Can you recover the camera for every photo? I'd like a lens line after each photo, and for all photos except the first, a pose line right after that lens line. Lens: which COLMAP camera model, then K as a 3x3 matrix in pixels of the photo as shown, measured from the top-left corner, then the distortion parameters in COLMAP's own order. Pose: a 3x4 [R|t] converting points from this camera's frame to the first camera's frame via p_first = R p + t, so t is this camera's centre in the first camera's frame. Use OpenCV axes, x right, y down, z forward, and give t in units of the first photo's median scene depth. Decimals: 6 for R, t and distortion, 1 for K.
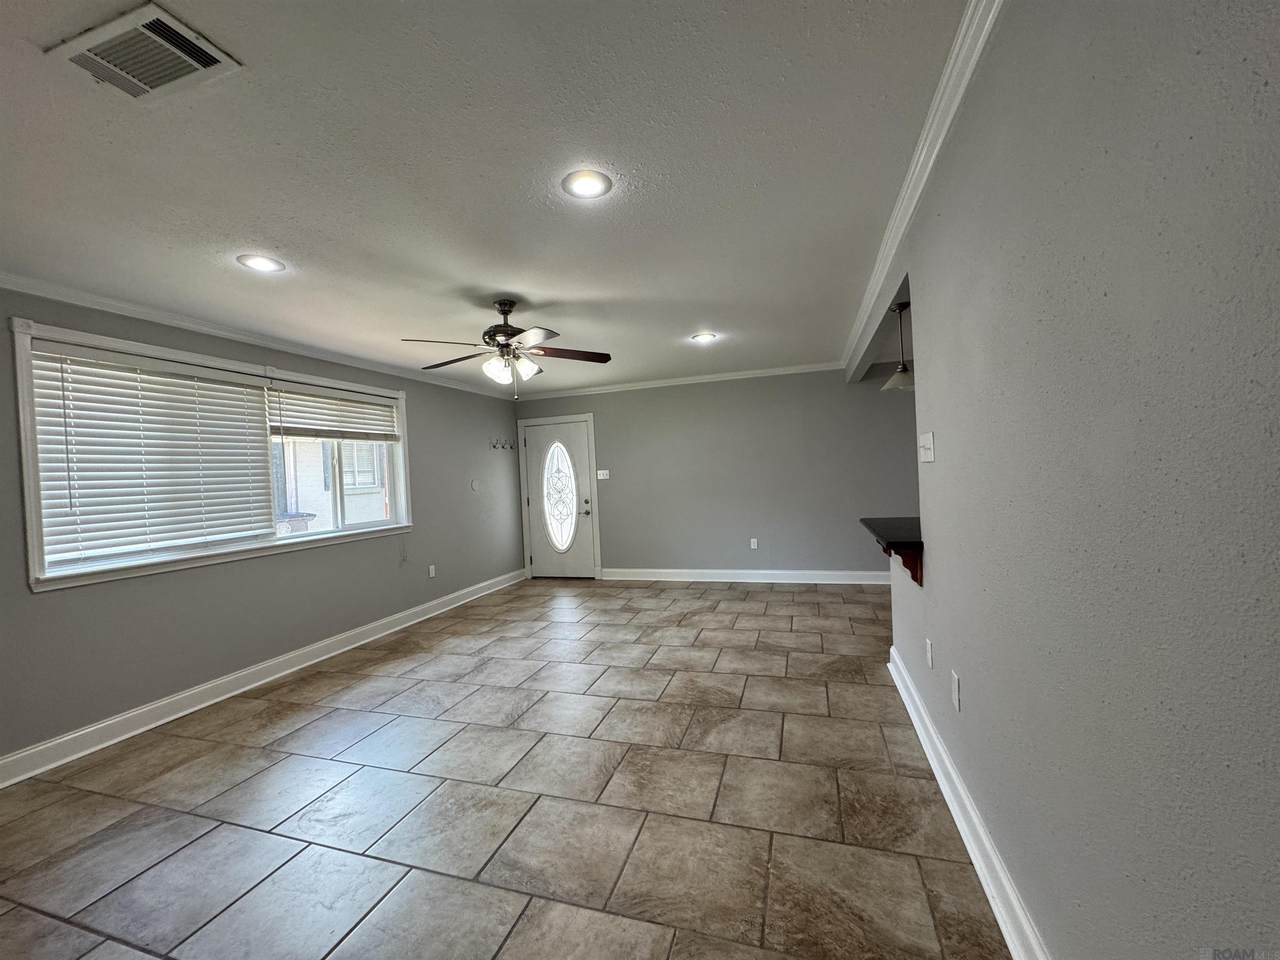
lens RADIAL K [[512.3, 0, 641.9], [0, 512.3, 481.3], [0, 0, 1]] dist [-0.000914, 0.000248]
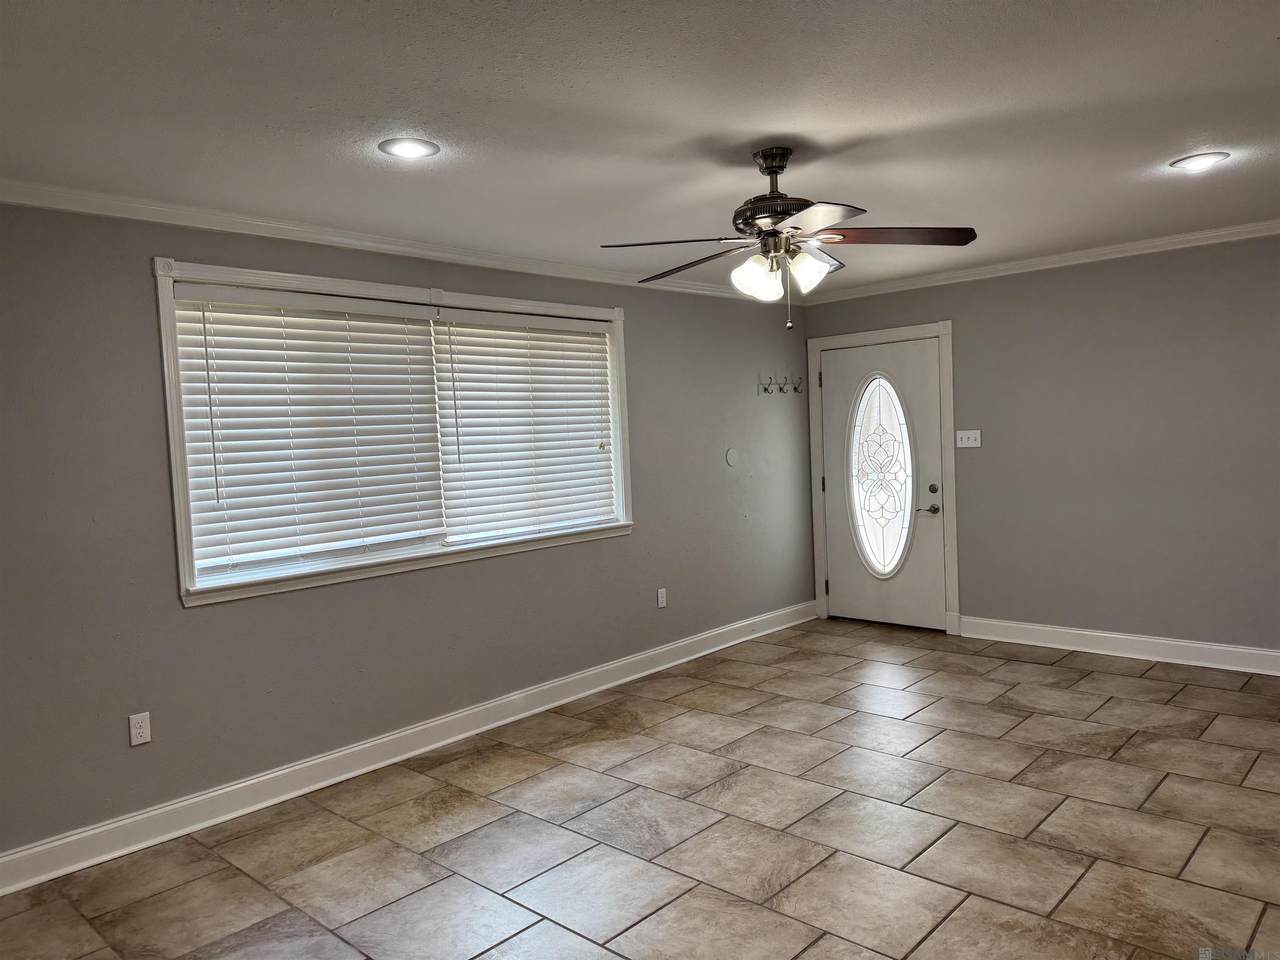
lens RADIAL K [[899.9, 0, 636.4], [0, 899.9, 486.1], [0, 0, 1]] dist [0.064939, -0.072118]
pose [[0.904591, 0.034871, -0.424852, 0.026418], [-0.005782, 0.997561, 0.069567, -0.052464], [0.426241, -0.060474, 0.902586, 0.027002]]
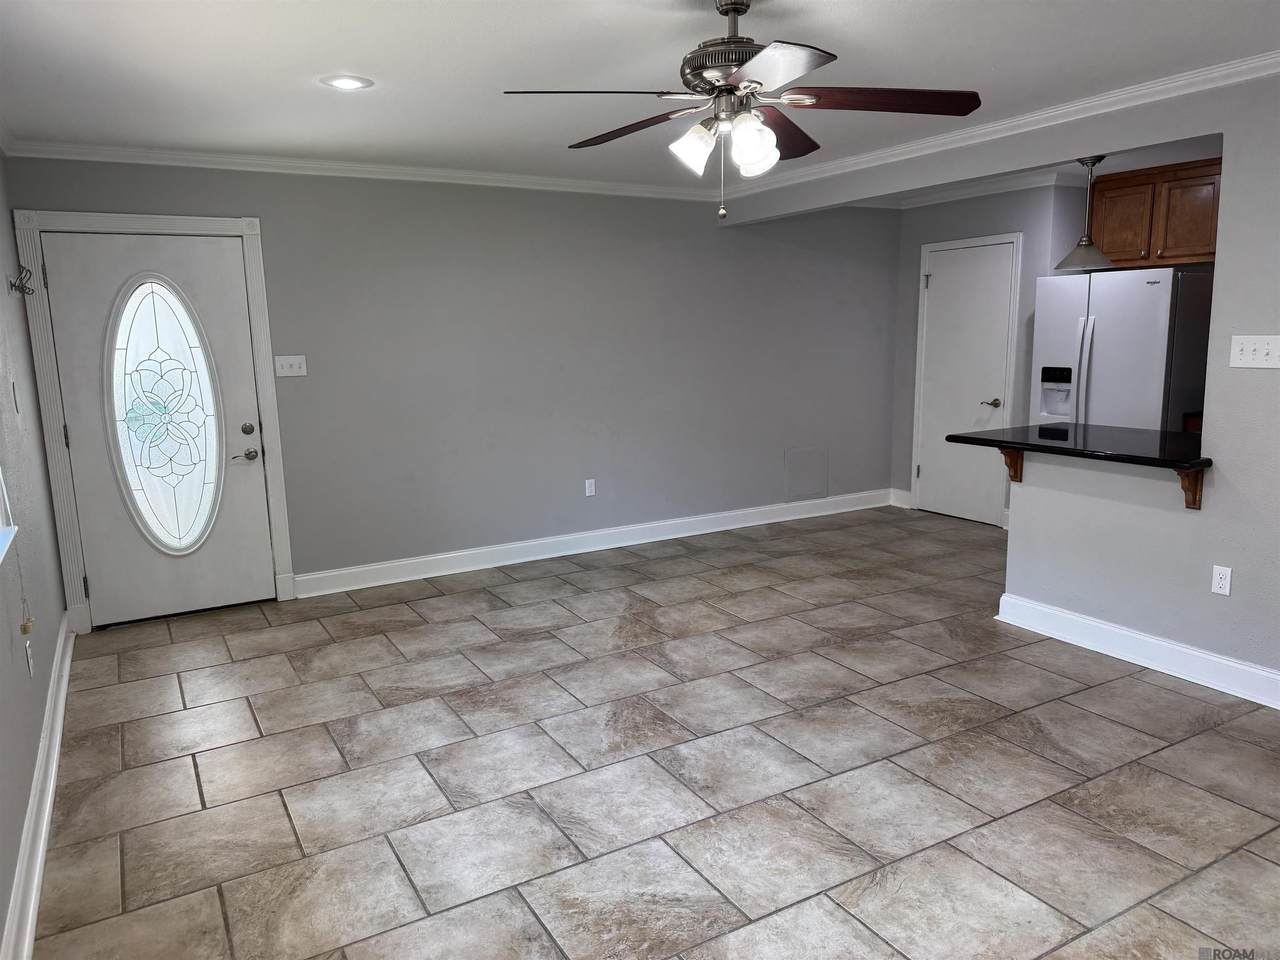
lens RADIAL K [[899.9, 0, 638.2], [0, 899.9, 480.1], [0, 0, 1]] dist [0.064939, -0.072118]
pose [[0.673433, -0.093007, 0.733374, -0.875317], [-0.000829, 0.991958, 0.126561, -0.028072], [-0.739248, -0.085838, 0.667940, 0.475153]]
